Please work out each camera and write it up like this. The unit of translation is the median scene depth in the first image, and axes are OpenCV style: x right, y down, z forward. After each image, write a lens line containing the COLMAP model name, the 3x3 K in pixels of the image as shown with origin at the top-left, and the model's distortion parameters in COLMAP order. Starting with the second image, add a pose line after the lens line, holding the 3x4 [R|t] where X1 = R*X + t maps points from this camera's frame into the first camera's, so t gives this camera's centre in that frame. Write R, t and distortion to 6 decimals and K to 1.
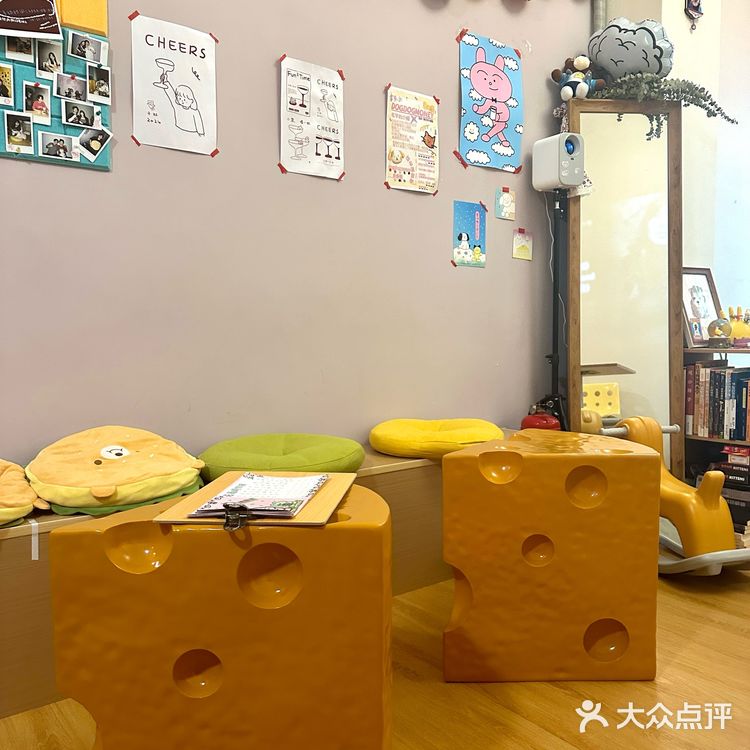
lens RADIAL K [[701.9, 0, 386.4], [0, 701.9, 393.3], [0, 0, 1]] dist [0.004670, -0.035160]
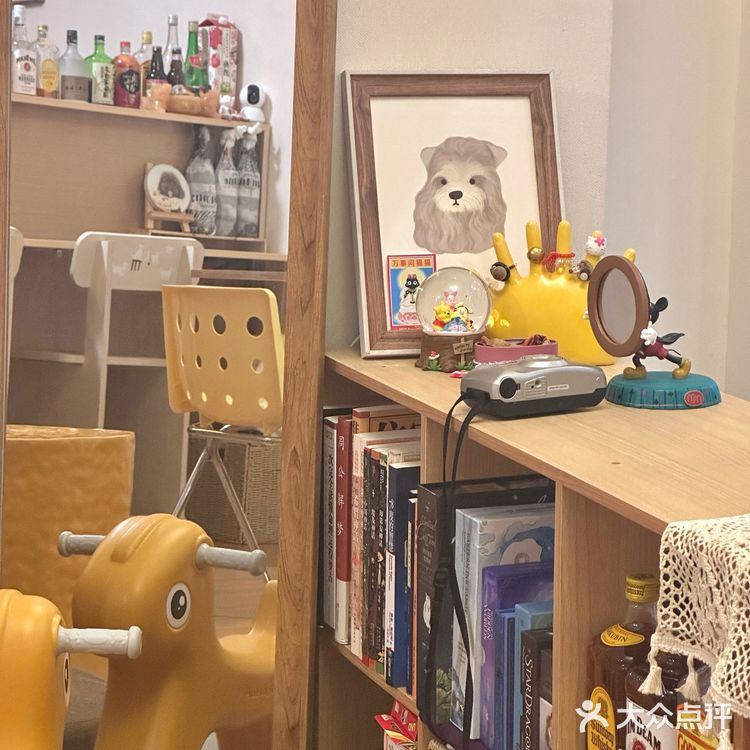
lens RADIAL K [[2272.9, 0, 375.2], [0, 2272.9, 378.5], [0, 0, 1]] dist [-0.006676, 0.000000]
pose [[0.962505, 0.079139, -0.259462, 0.701180], [-0.052378, 0.992717, 0.108489, -0.163462], [0.266158, -0.090831, 0.959640, 0.071533]]
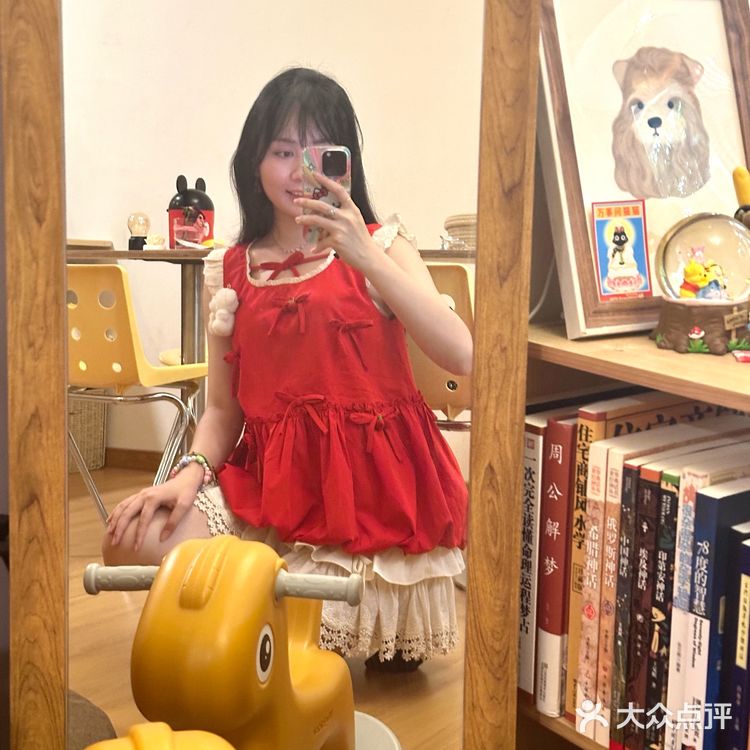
lens RADIAL K [[1424.5, 0, 382.9], [0, 1424.5, 368.8], [0, 0, 1]] dist [0.167766, 0.000000]
pose [[0.999276, 0.036558, -0.010562, 0.383226], [-0.034840, 0.990582, 0.132413, -0.115295], [0.015303, -0.131949, 0.991138, 0.550943]]
